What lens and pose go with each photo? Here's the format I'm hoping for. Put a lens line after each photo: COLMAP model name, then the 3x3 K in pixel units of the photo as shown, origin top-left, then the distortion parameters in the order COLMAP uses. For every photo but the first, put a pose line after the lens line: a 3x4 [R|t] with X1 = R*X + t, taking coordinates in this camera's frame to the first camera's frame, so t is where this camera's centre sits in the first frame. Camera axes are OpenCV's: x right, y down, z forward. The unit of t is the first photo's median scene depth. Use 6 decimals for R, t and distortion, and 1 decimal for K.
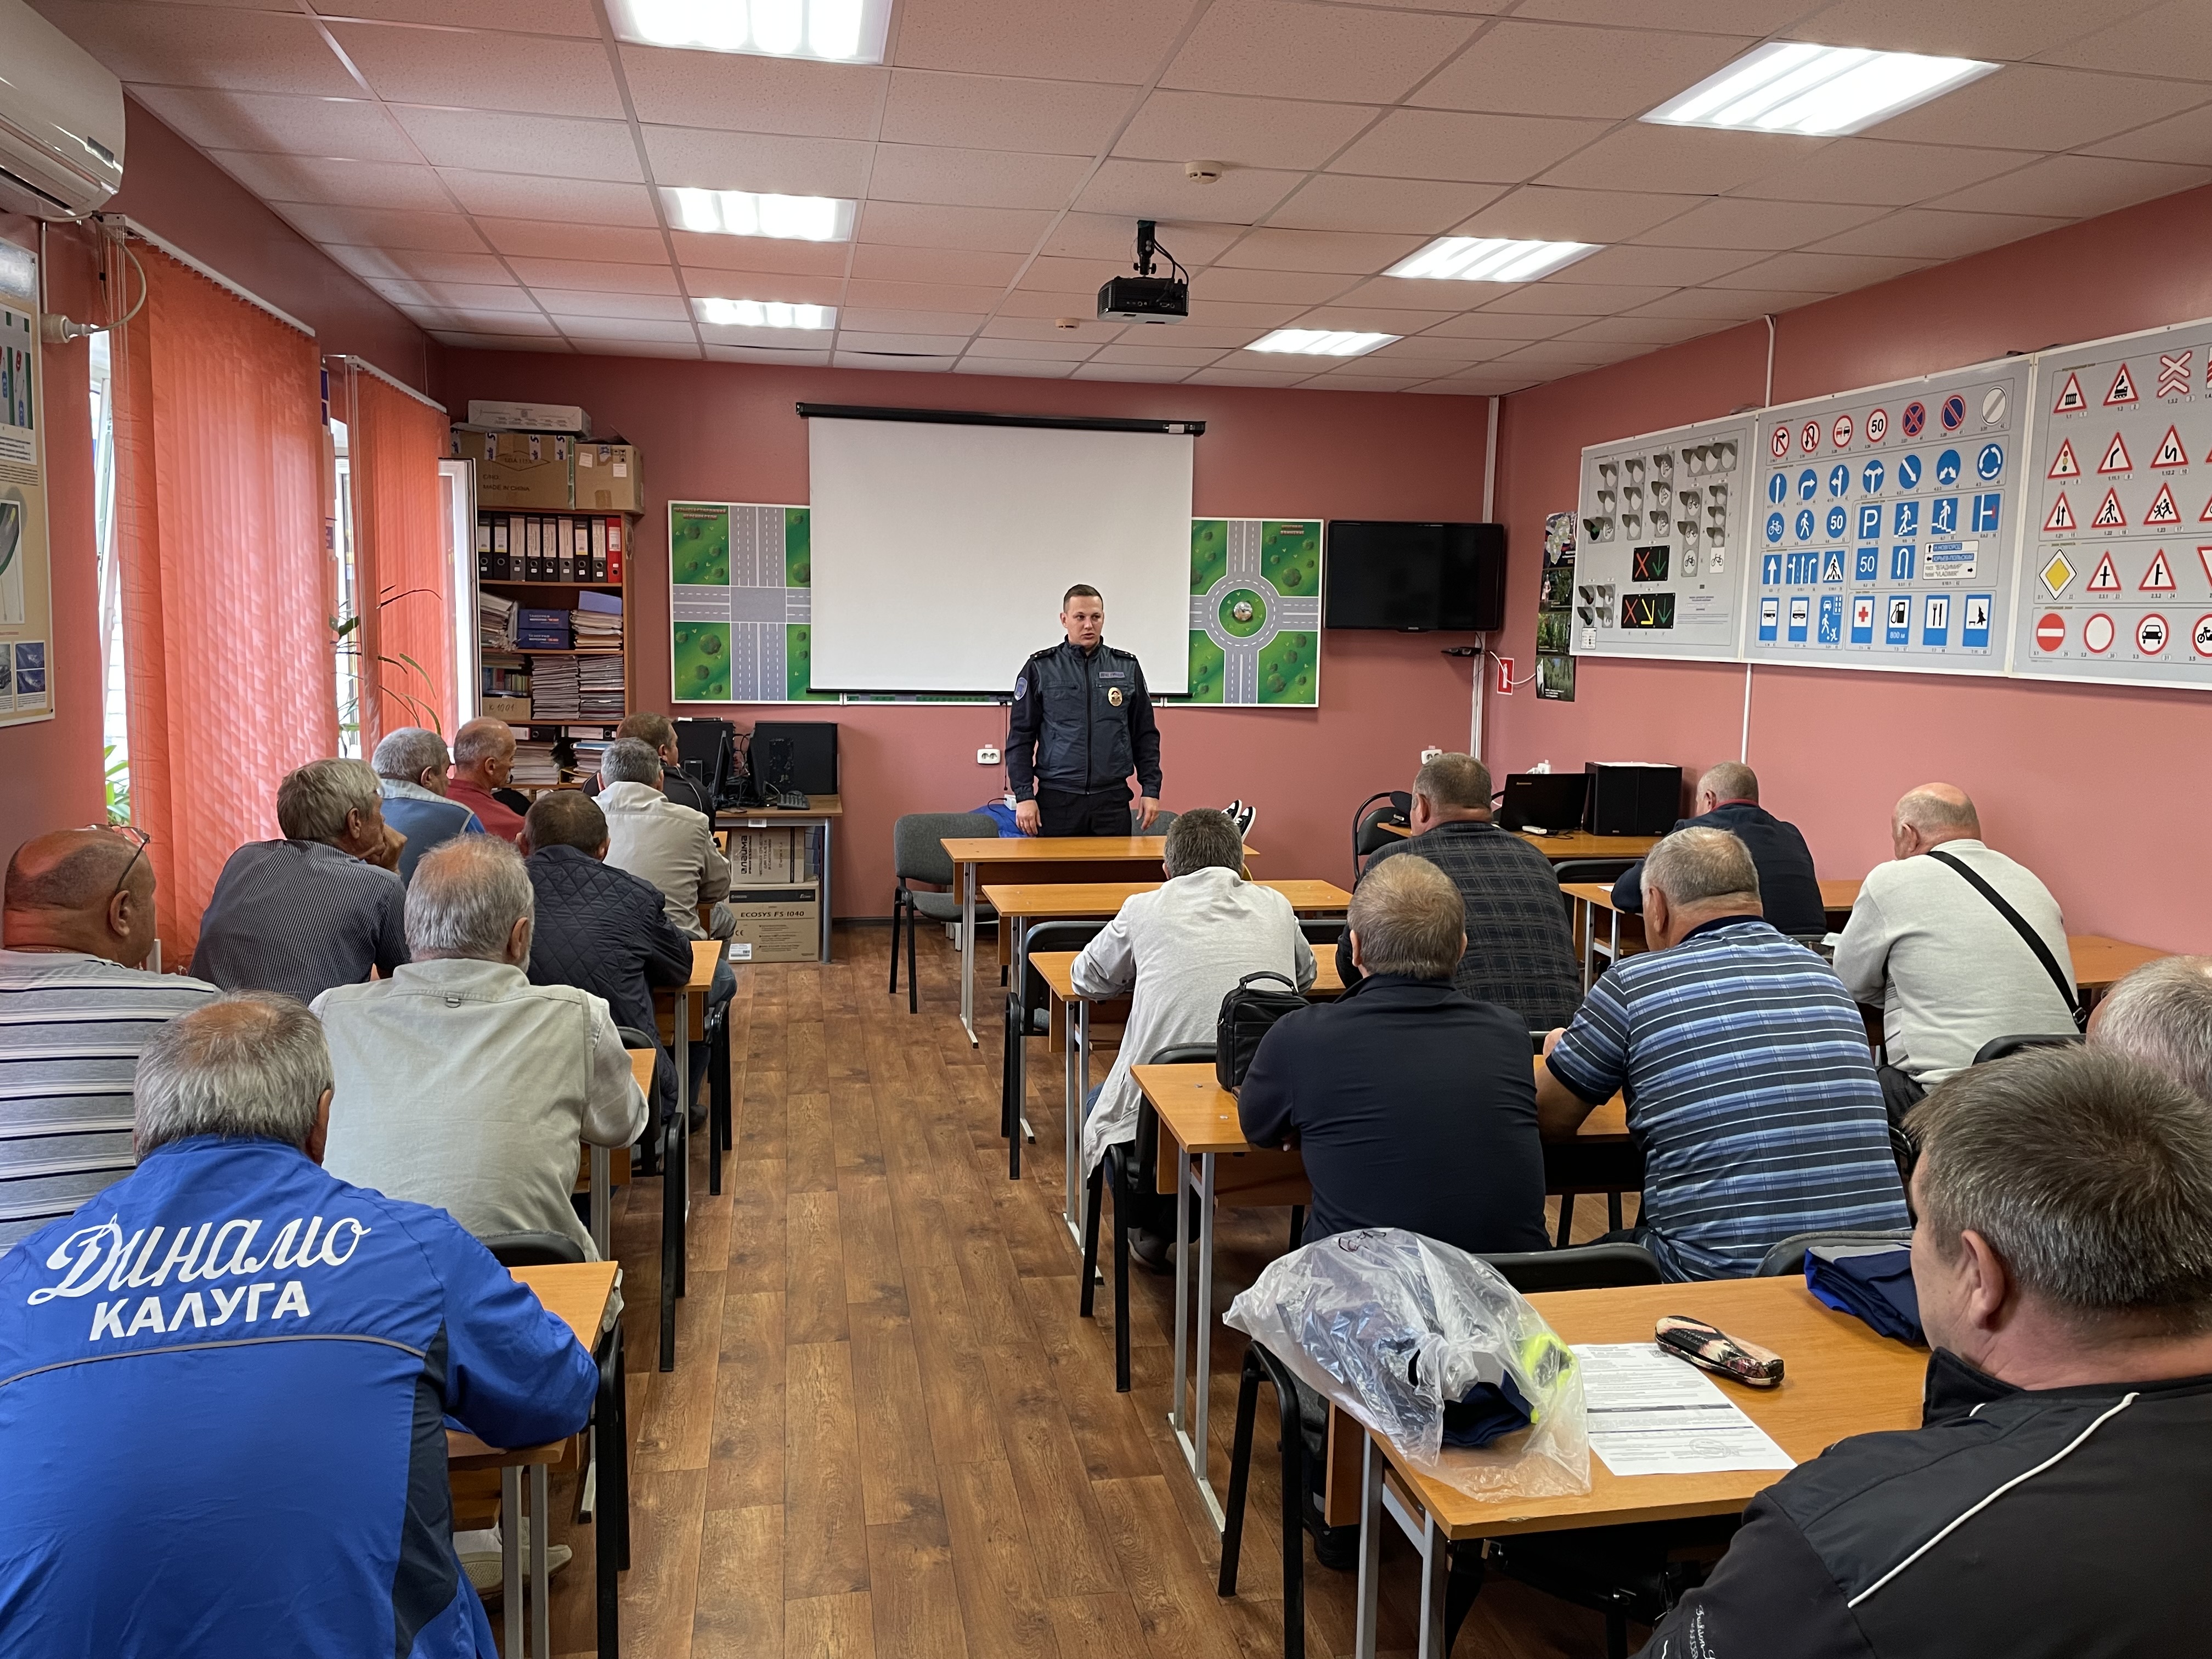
lens RADIAL K [[1665.1, 0, 1122.5], [0, 1665.1, 799.7], [0, 0, 1]] dist [0.075528, -0.079622]
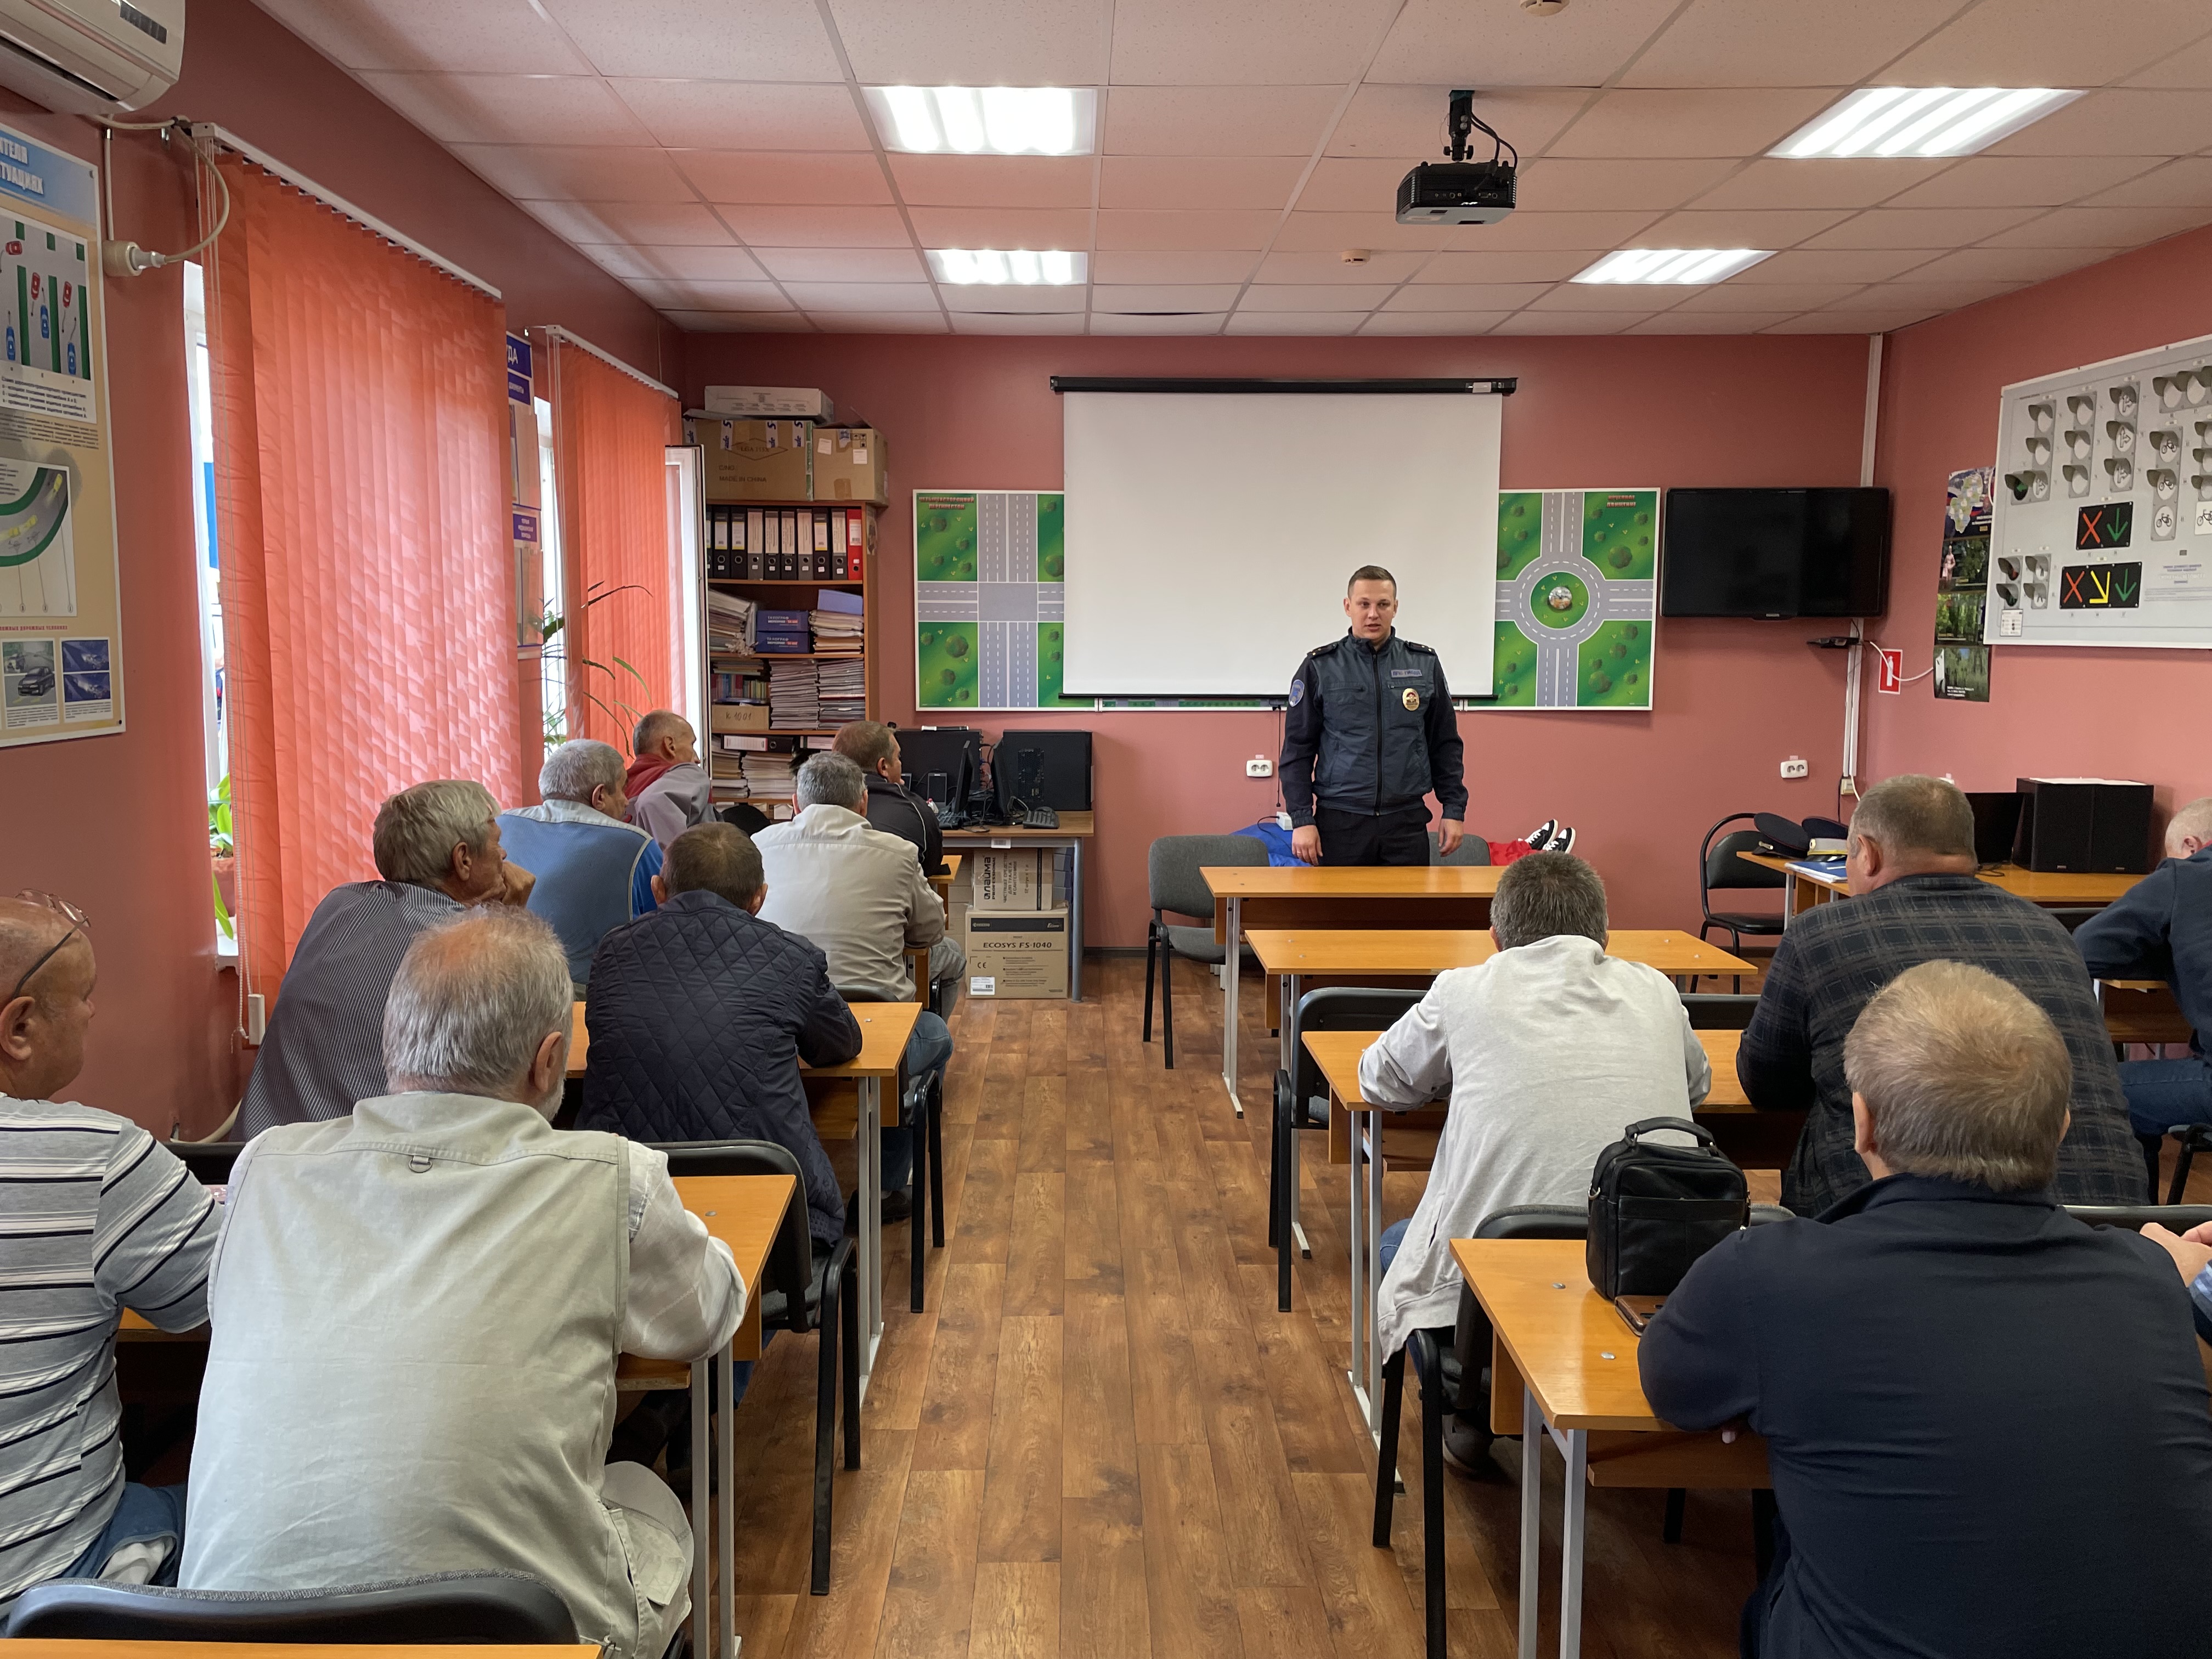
lens RADIAL K [[1665.1, 0, 1102.0], [0, 1665.1, 798.9], [0, 0, 1]] dist [0.075528, -0.079622]
pose [[0.983943, 0.004426, -0.178431, -0.007049], [-0.005100, 0.999981, -0.003321, -0.008497], [0.178413, 0.004178, 0.983947, 0.154104]]
